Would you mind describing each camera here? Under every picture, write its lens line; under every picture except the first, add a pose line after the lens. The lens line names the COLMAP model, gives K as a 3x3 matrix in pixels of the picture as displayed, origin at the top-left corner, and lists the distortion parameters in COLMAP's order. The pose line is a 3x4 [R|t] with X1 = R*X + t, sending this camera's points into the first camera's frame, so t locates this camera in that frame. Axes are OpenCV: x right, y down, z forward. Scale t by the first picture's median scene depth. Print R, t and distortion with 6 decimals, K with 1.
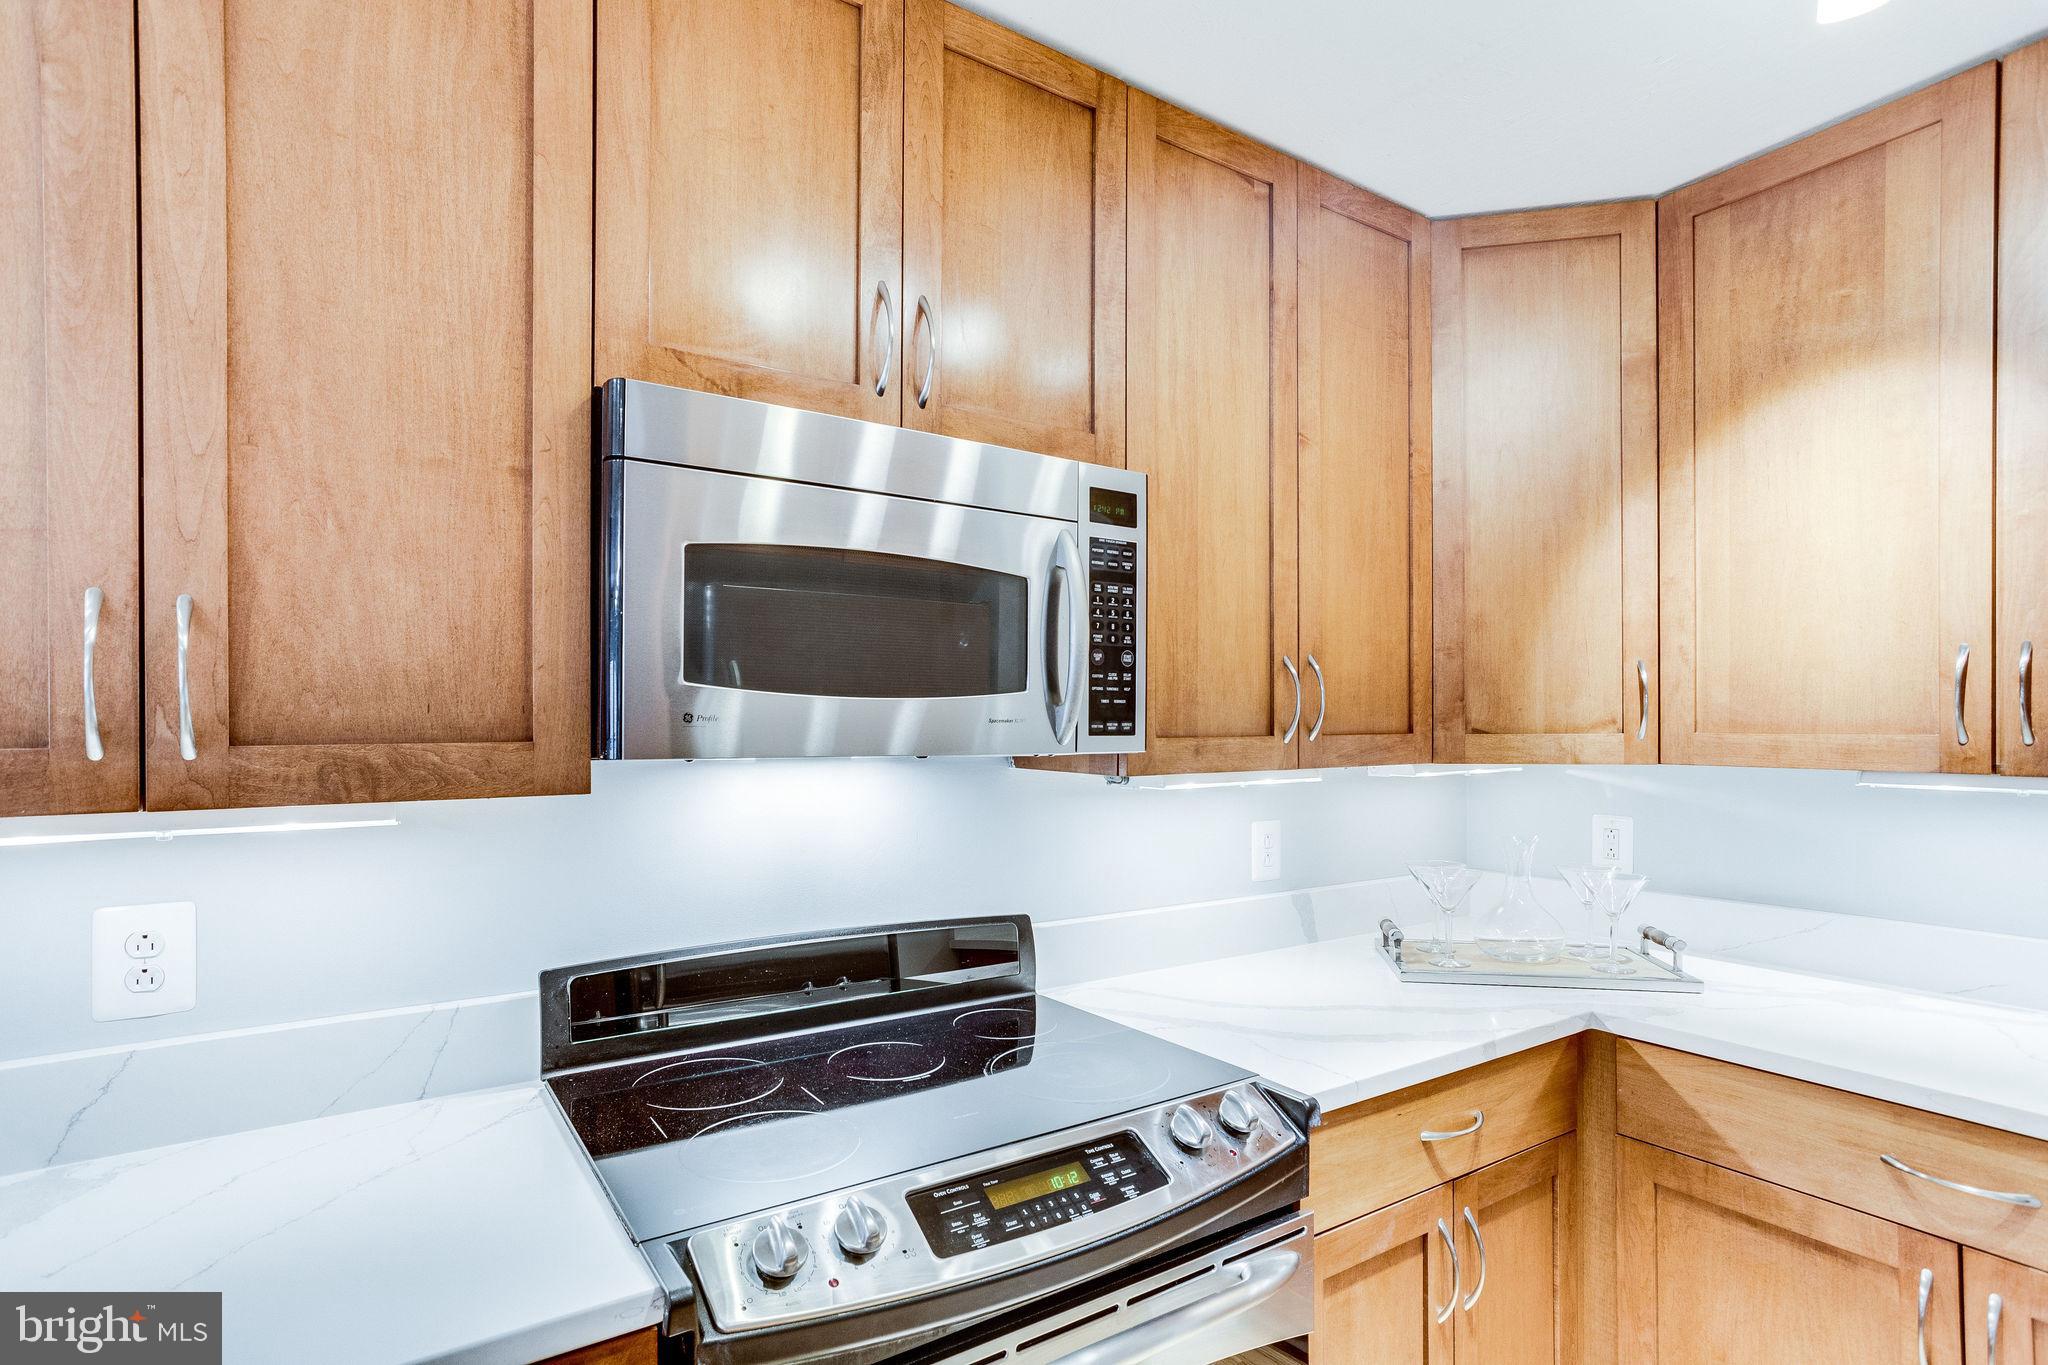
lens RADIAL K [[974.9, 0, 1016.8], [0, 974.9, 721.0], [0, 0, 1]] dist [-0.024149, 0.011563]
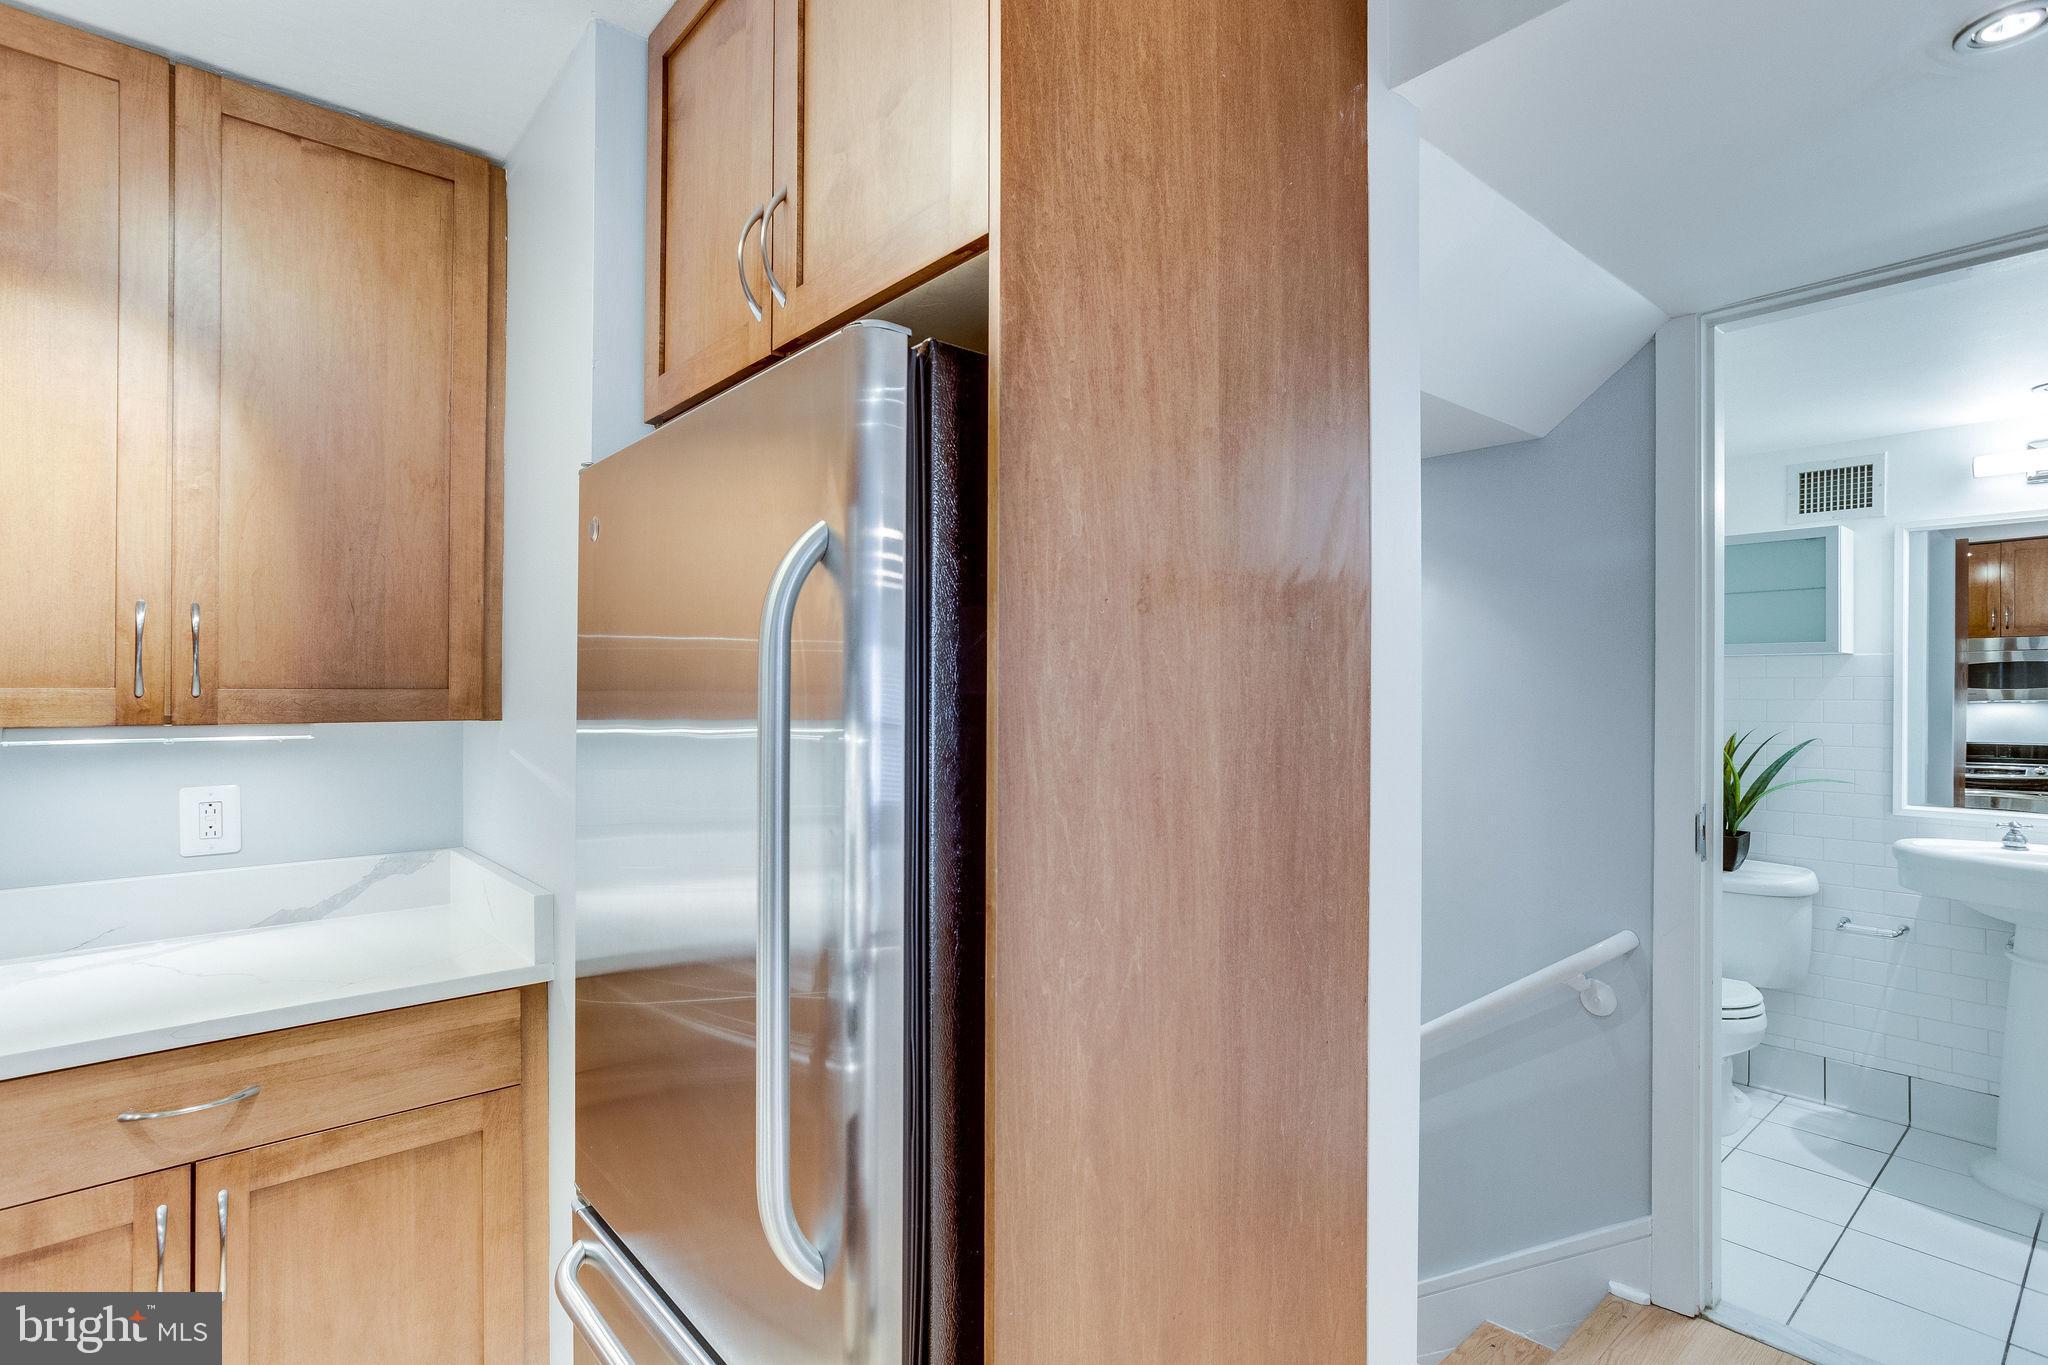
lens RADIAL K [[1009.0, 0, 1006.9], [0, 1009.0, 682.4], [0, 0, 1]] dist [-0.031767, 0.016257]
pose [[-0.140299, 0.004817, 0.990097, -0.212336], [-0.004838, 0.999973, -0.005551, 0.010386], [-0.990097, -0.005569, -0.140272, 0.229616]]
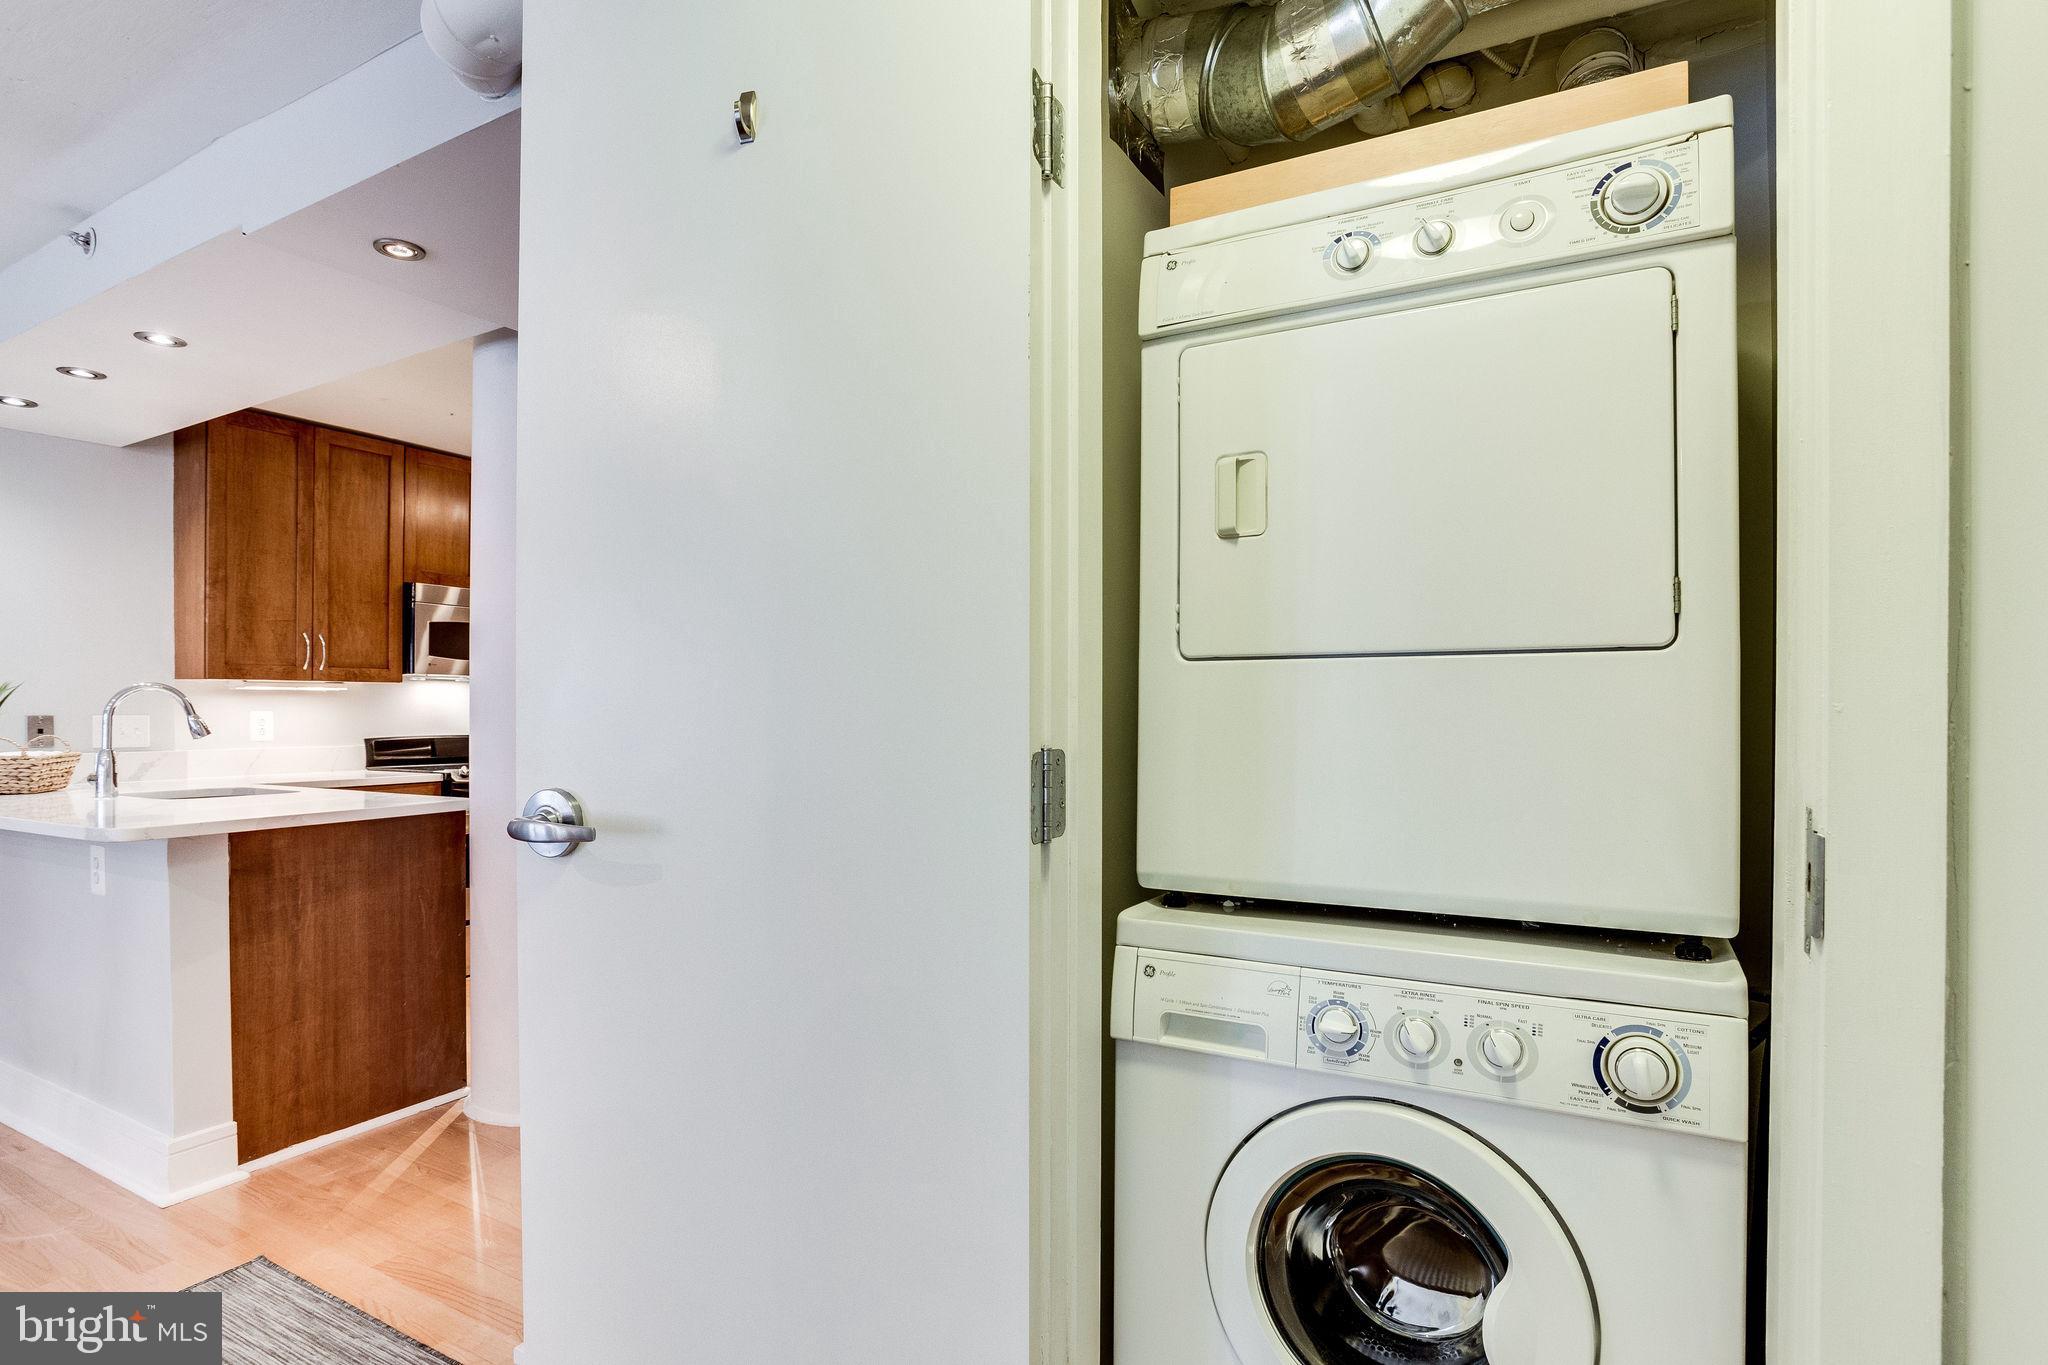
lens RADIAL K [[1009.0, 0, 985.3], [0, 1009.0, 713.8], [0, 0, 1]] dist [-0.031767, 0.016257]
pose [[0.896244, -0.002515, 0.443554, -0.081805], [-0.000585, 0.999976, 0.006852, 0.134923], [-0.443561, -0.006401, 0.896221, -2.926070]]
